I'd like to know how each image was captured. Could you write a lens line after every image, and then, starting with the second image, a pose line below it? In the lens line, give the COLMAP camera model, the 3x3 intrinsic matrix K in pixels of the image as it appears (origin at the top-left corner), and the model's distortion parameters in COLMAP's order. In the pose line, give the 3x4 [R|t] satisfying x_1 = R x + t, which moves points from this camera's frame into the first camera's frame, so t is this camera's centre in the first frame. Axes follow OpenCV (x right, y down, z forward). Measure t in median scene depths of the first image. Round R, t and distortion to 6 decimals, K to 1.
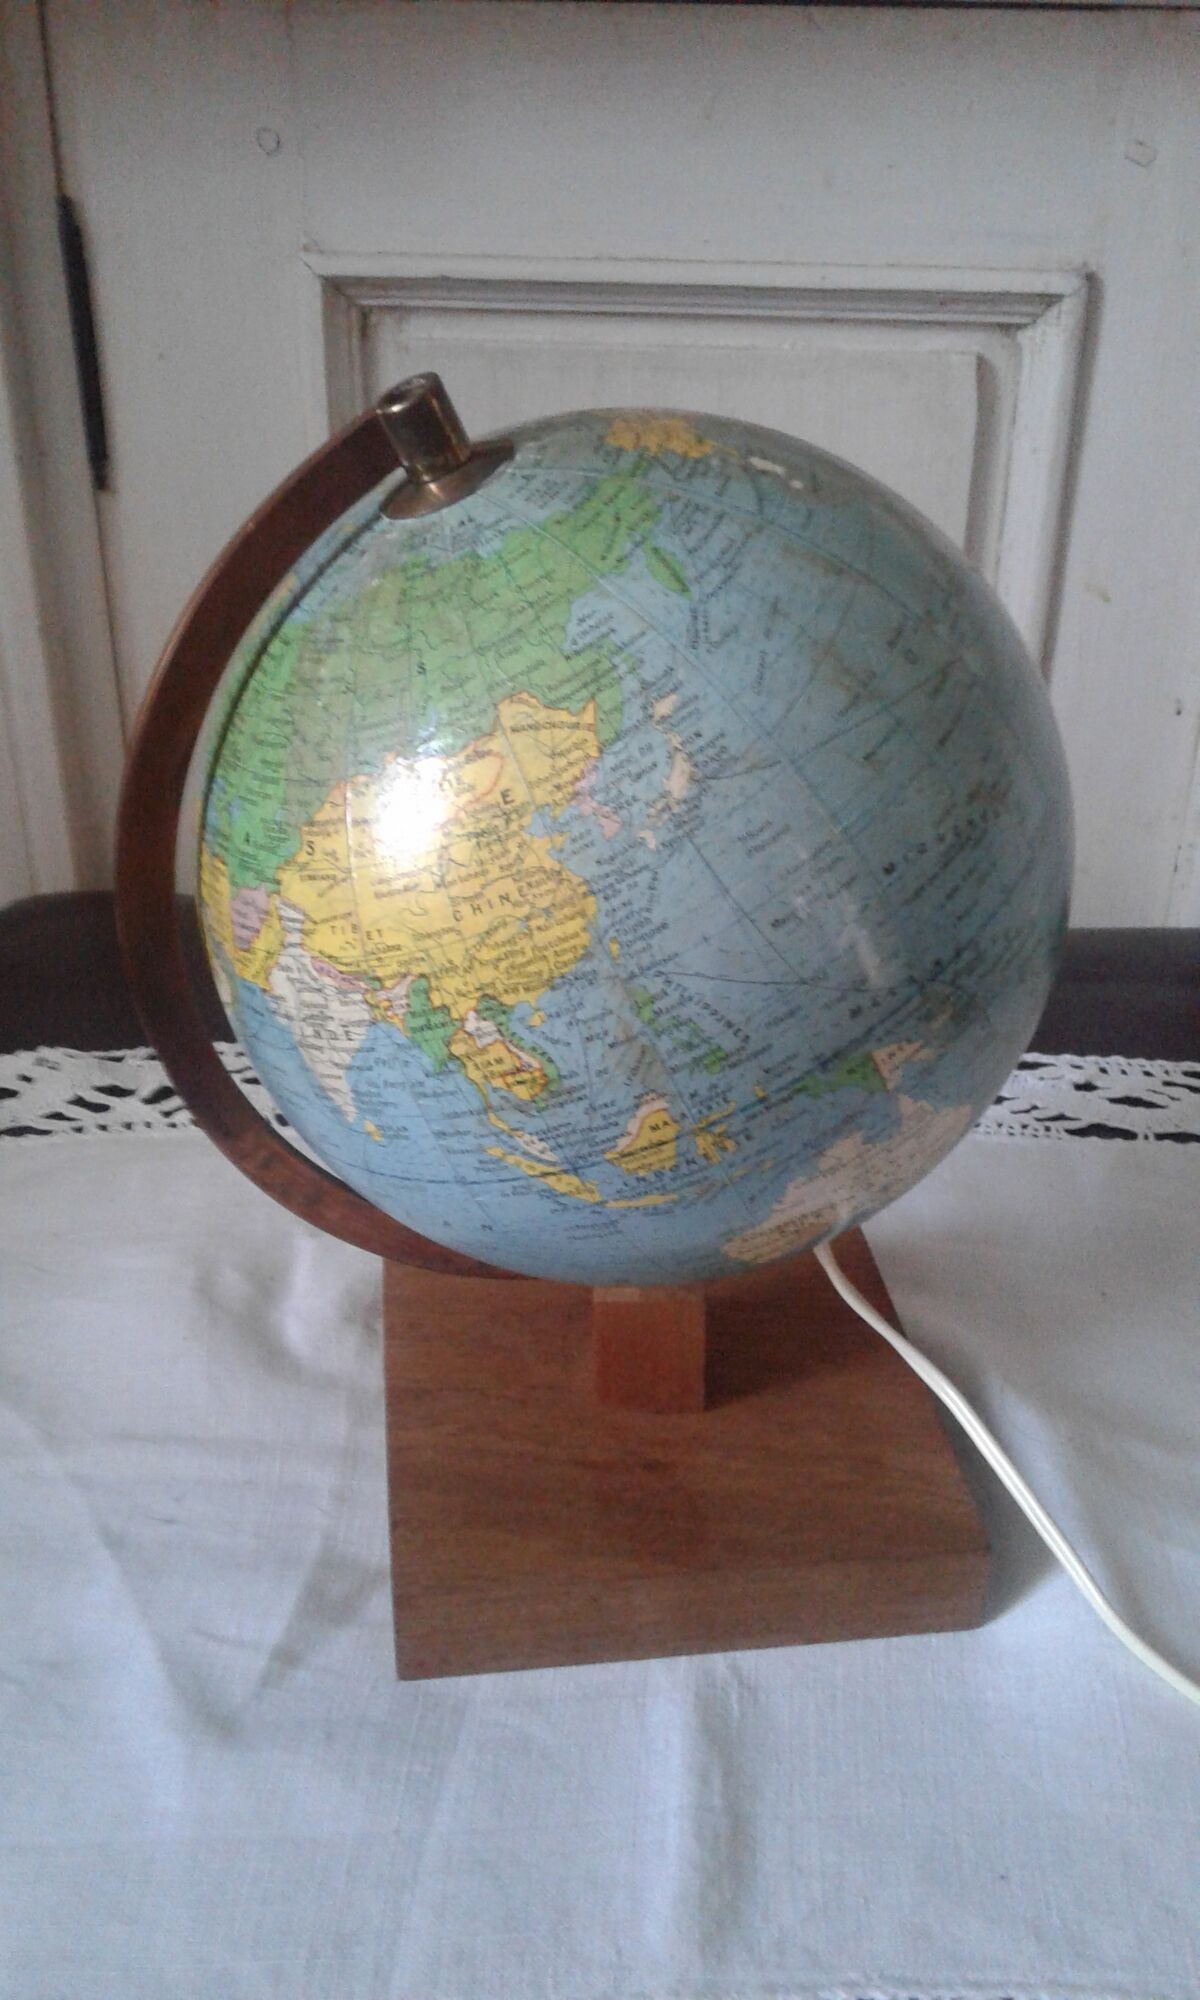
lens RADIAL K [[1928.5, 0, 598.4], [0, 1928.5, 1049.2], [0, 0, 1]] dist [0.166742, -0.407577]
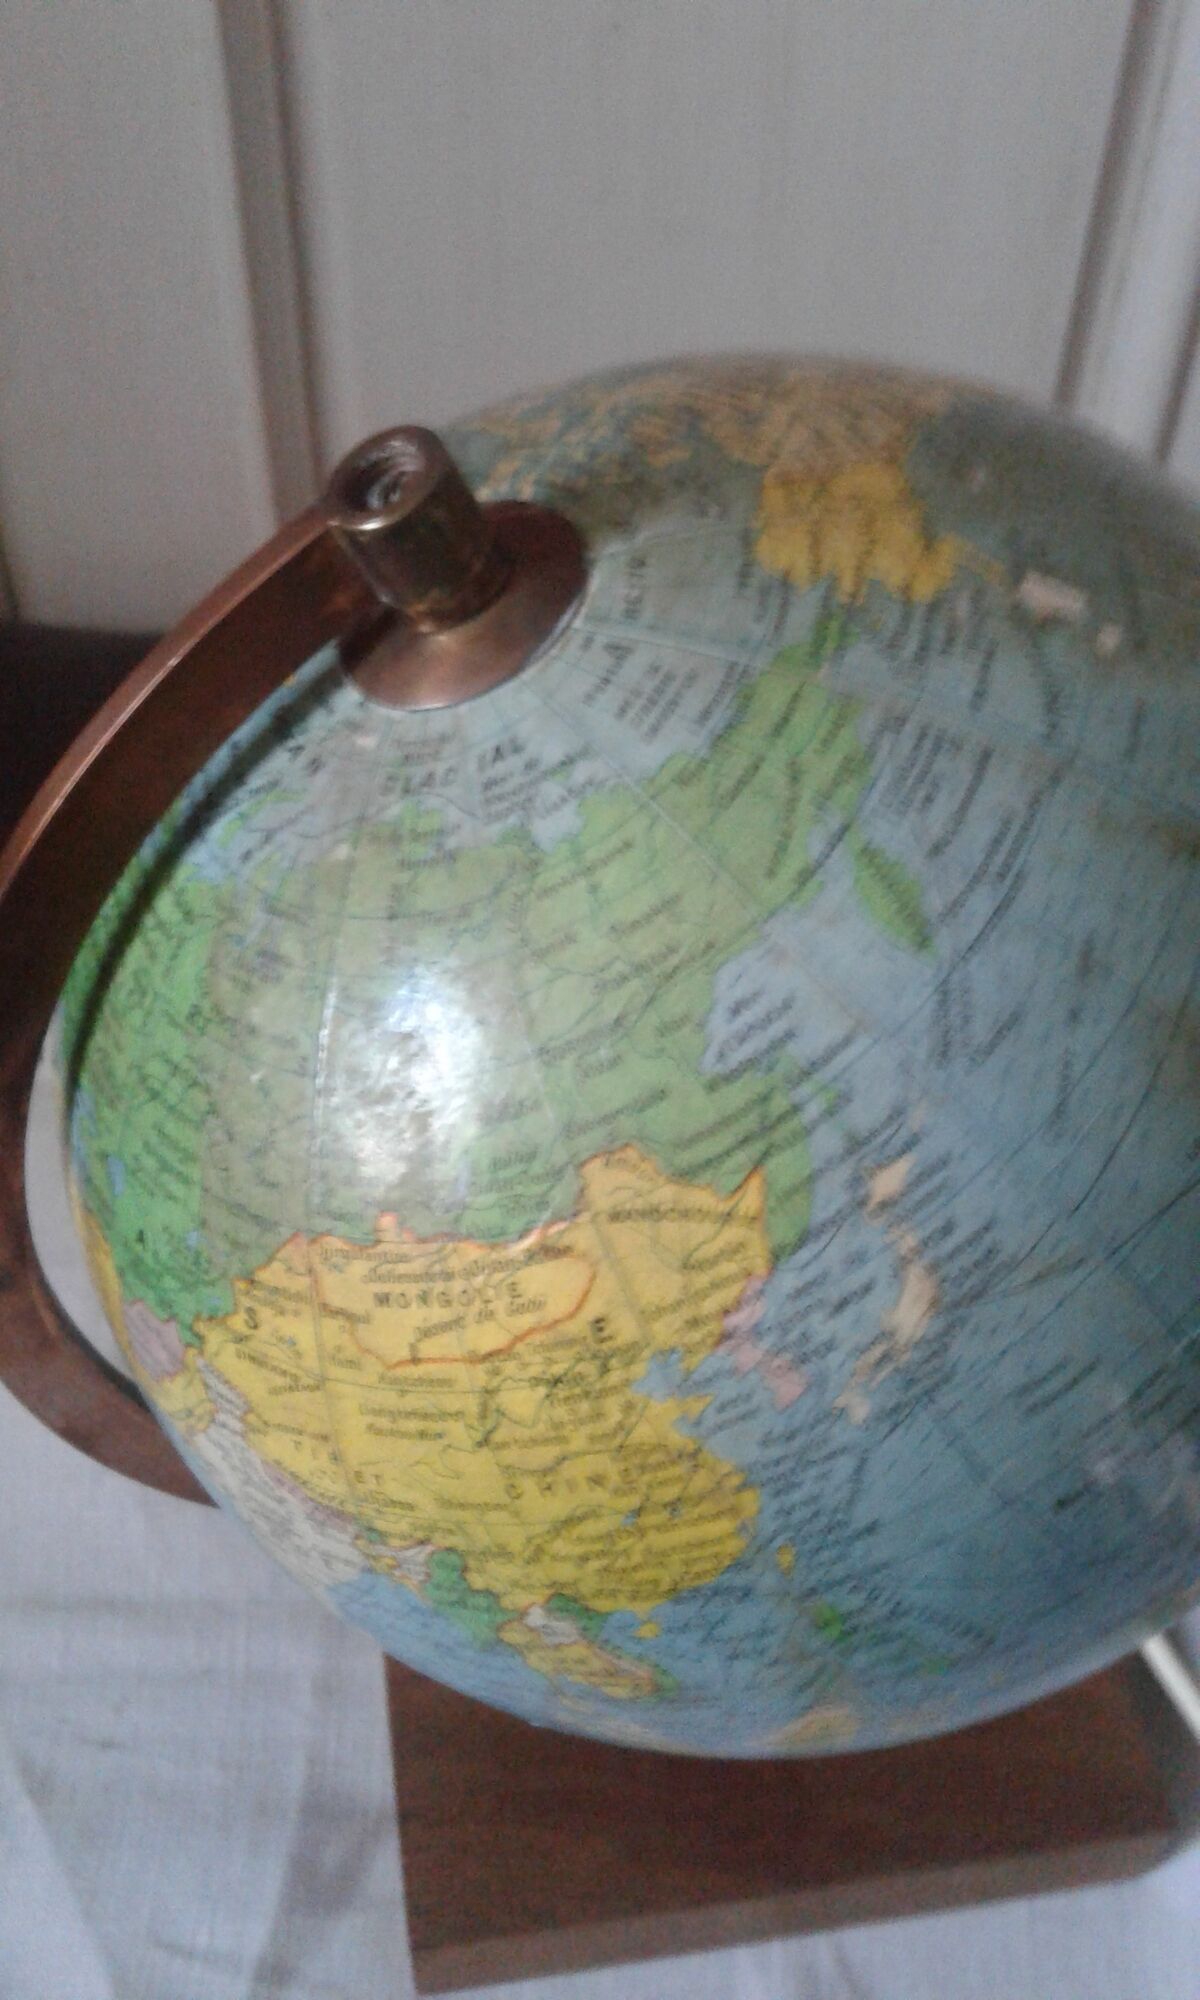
lens RADIAL K [[1928.5, 0, 598.4], [0, 1928.5, 1049.2], [0, 0, 1]] dist [0.166742, -0.407577]
pose [[0.999449, -0.015462, 0.029374, -0.061822], [0.005665, 0.951366, 0.308011, -0.370929], [-0.032708, -0.307675, 0.950929, 0.479033]]
